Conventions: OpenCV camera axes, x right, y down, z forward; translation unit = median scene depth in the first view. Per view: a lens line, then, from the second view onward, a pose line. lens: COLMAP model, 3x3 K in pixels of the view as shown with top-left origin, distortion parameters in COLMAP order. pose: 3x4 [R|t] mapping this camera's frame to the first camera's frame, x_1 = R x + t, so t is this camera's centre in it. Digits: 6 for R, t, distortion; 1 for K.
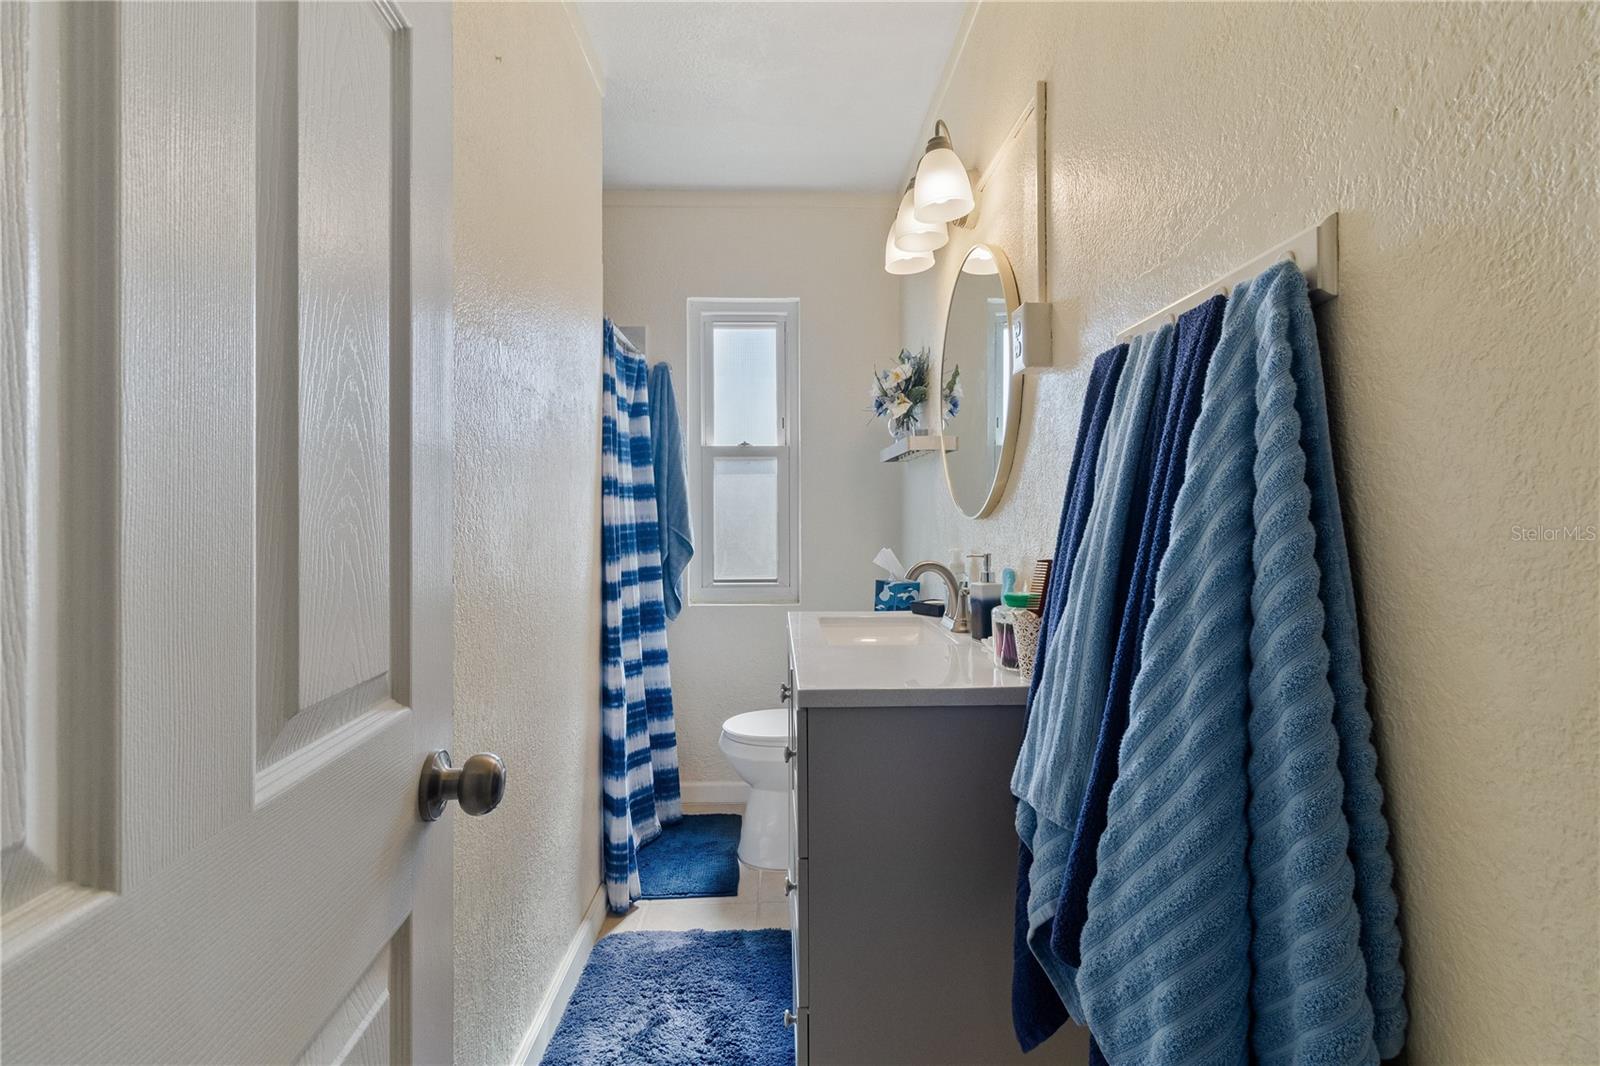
lens RADIAL K [[740.2, 0, 800.7], [0, 740.2, 526.0], [0, 0, 1]] dist [-0.002583, -0.000877]
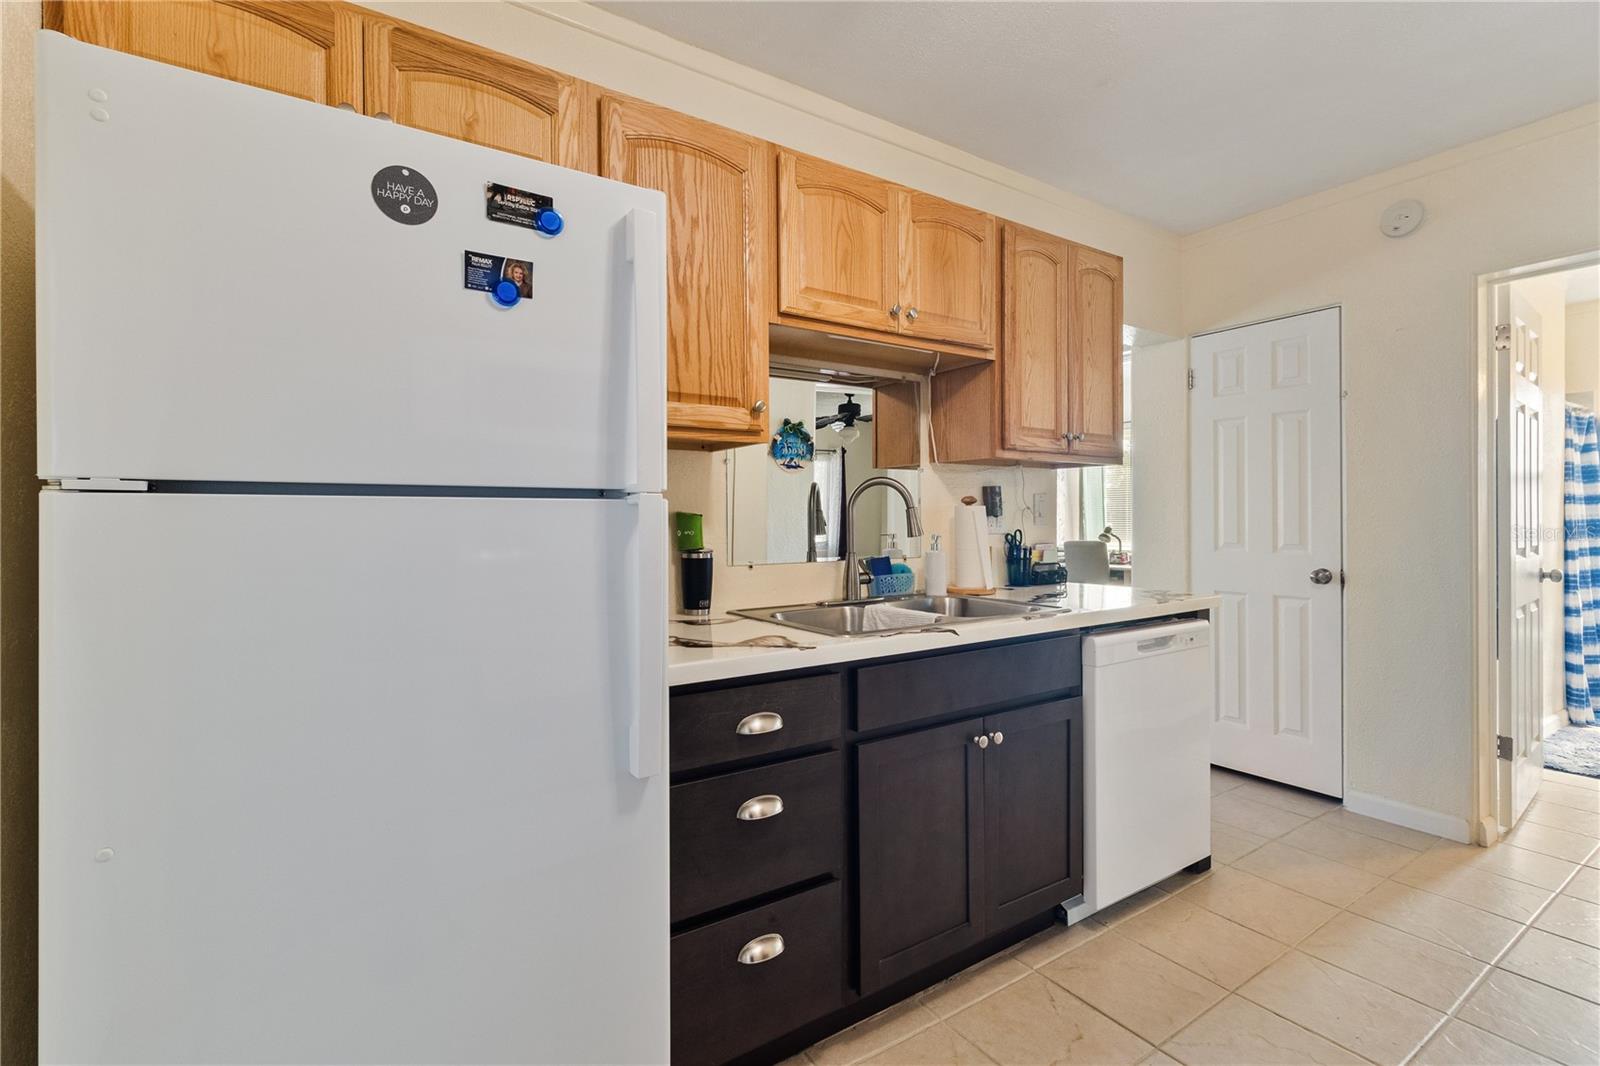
lens RADIAL K [[740.2, 0, 805.0], [0, 740.2, 526.9], [0, 0, 1]] dist [-0.002583, -0.000877]
pose [[0.532595, 0.000644, -0.846370, 0.245299], [-0.000724, 1.000000, 0.000306, 0.014401], [0.846370, 0.000450, 0.532596, -1.382229]]
